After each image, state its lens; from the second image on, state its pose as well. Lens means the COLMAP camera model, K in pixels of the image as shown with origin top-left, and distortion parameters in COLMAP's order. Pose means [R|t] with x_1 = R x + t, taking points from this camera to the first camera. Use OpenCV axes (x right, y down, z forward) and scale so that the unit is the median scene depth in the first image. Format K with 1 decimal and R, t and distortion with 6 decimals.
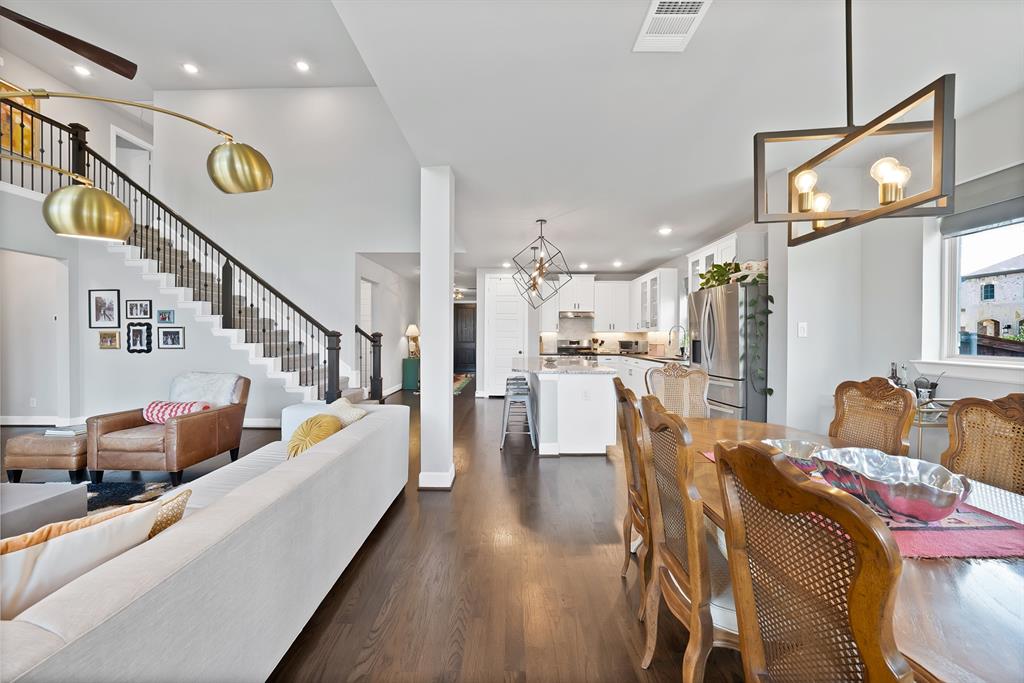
lens RADIAL K [[366.3, 0, 512.0], [0, 366.3, 341.5], [0, 0, 1]] dist [-0.023169, 0.000010]
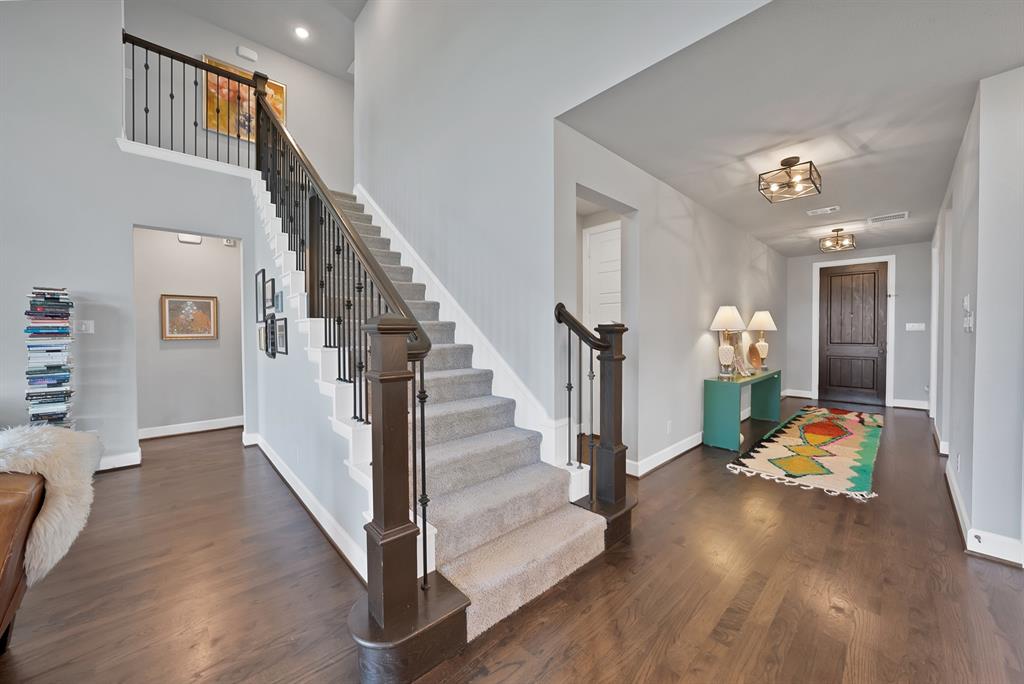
lens RADIAL K [[366.3, 0, 512.0], [0, 366.3, 342.0], [0, 0, 1]] dist [-0.023169, 0.000010]
pose [[0.677645, 0.012195, -0.735288, -0.162946], [-0.003307, 0.999903, 0.013537, -0.009466], [0.735382, -0.006742, 0.677620, 0.672269]]
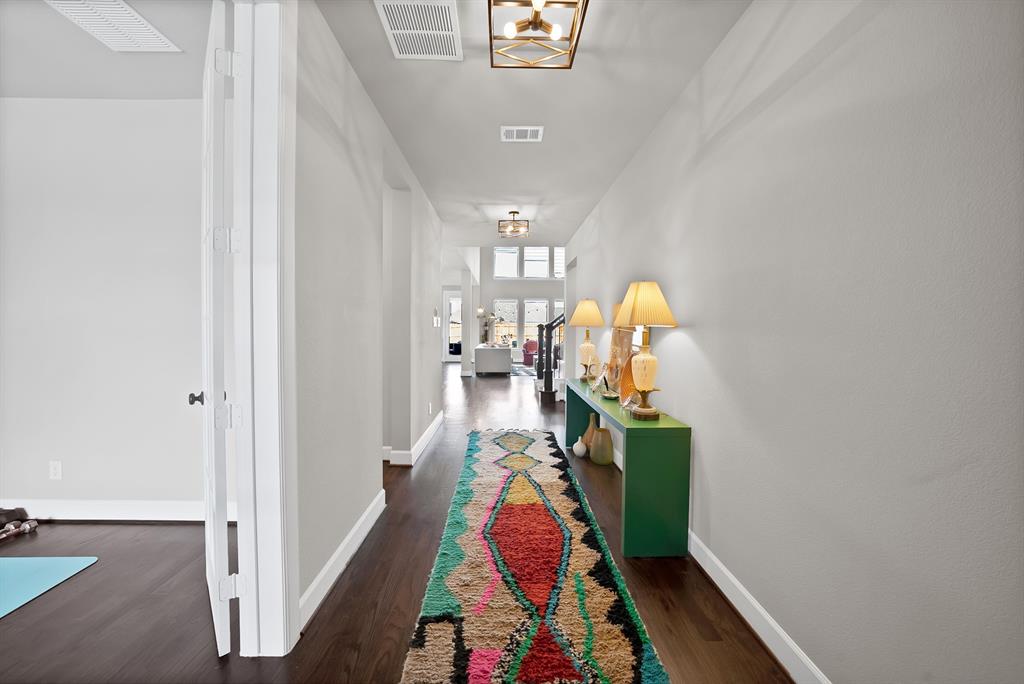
lens RADIAL K [[366.3, 0, 512.0], [0, 366.3, 342.0], [0, 0, 1]] dist [-0.023169, 0.000010]
pose [[-0.999619, -0.005256, -0.027096, -0.235126], [-0.006235, 0.999327, 0.036158, -0.016943], [0.026887, 0.036314, -0.998979, 1.847491]]
